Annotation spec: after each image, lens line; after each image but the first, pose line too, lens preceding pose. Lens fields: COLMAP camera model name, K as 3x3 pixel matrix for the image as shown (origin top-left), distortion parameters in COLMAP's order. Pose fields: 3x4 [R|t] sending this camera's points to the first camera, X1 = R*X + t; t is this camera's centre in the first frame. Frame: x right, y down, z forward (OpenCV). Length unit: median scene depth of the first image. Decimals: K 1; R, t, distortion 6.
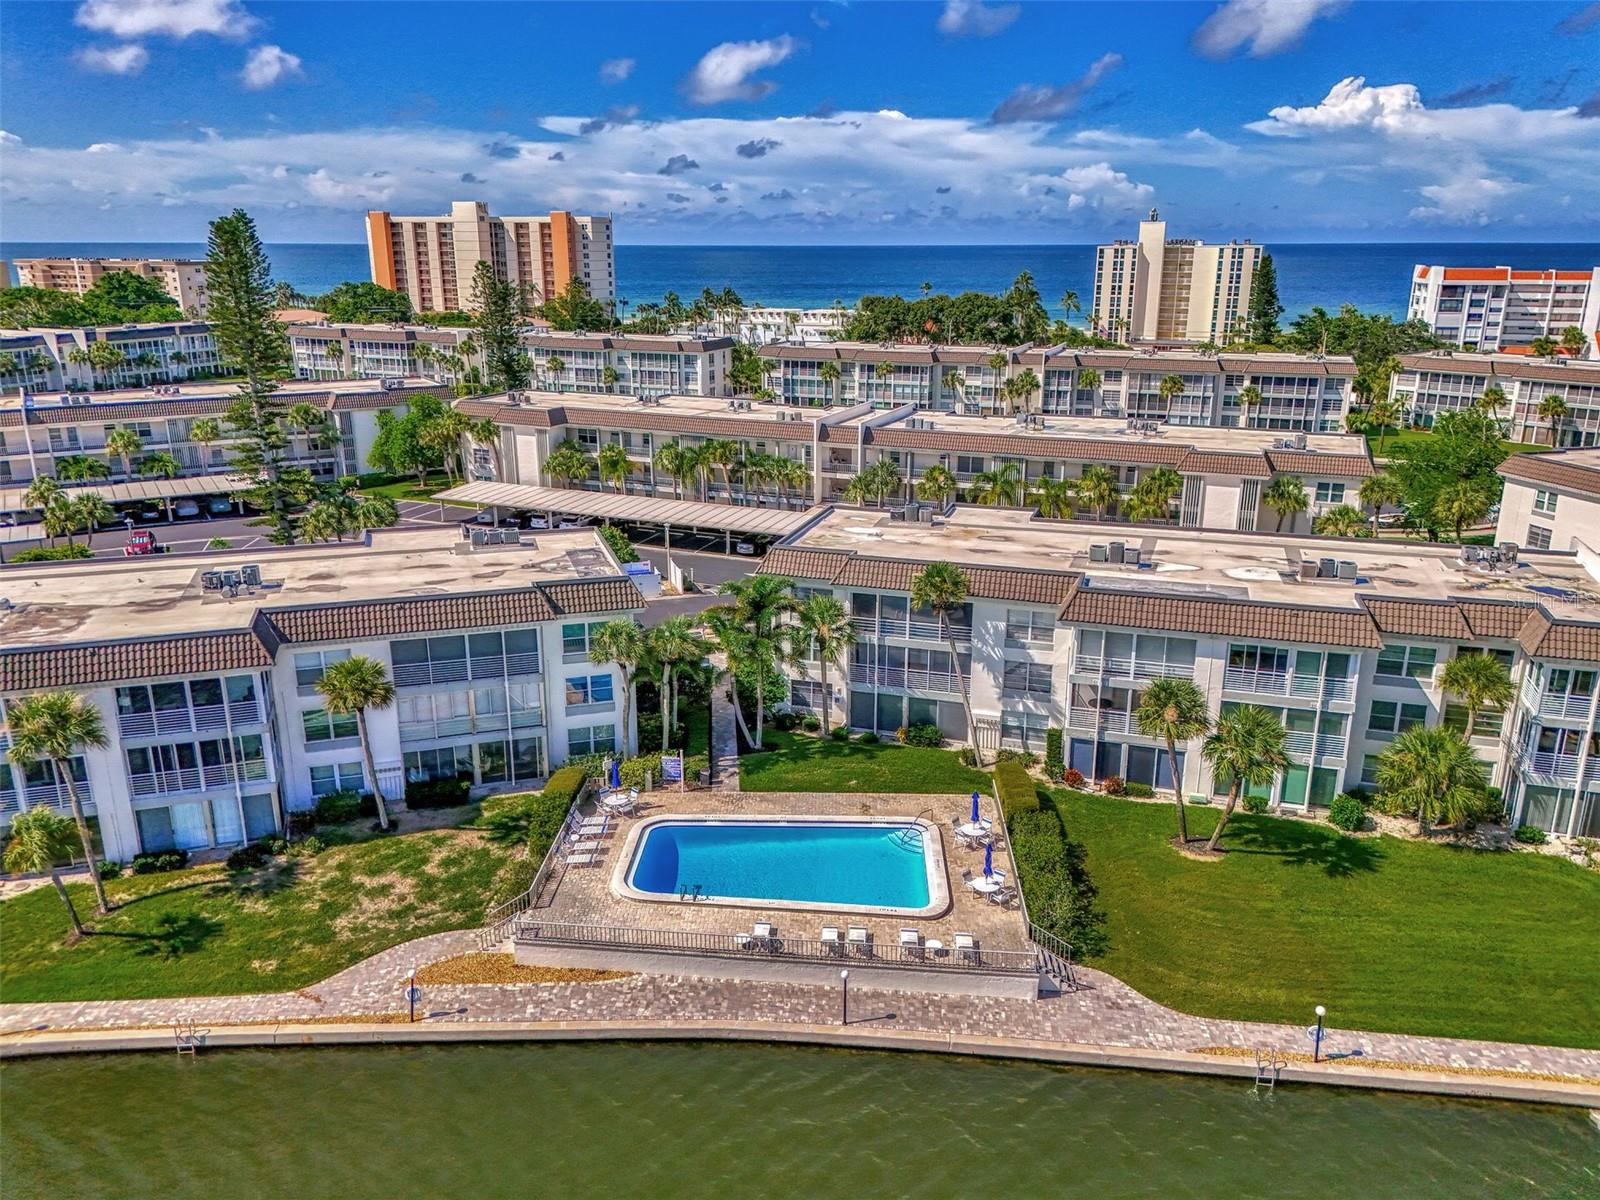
lens RADIAL K [[1193.6, 0, 790.5], [0, 1193.6, 585.5], [0, 0, 1]] dist [0.081326, -0.088186]
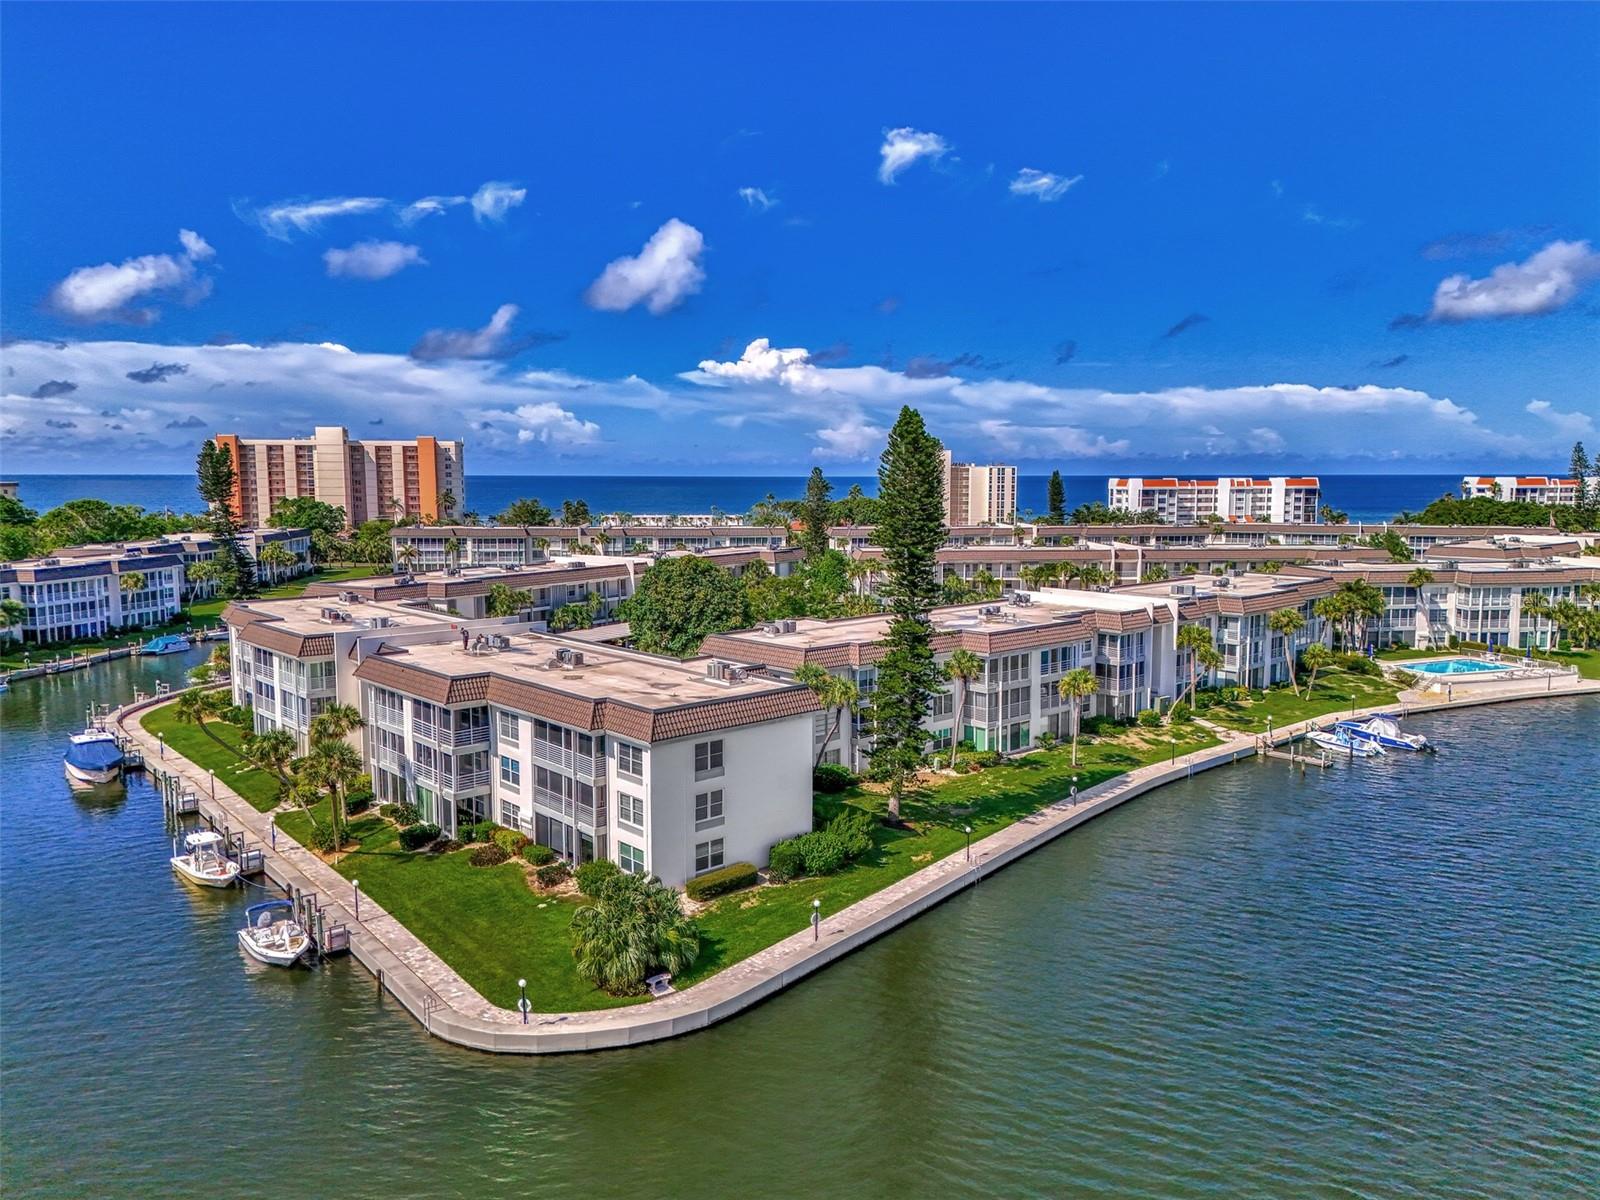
lens RADIAL K [[1181.7, 0, 808.3], [0, 1181.7, 608.6], [0, 0, 1]] dist [0.067168, -0.080192]
pose [[0.900827, -0.050067, 0.431281, -0.606736], [0.119583, 0.983520, -0.135602, 0.071947], [-0.417384, 0.173728, 0.891969, -0.198988]]
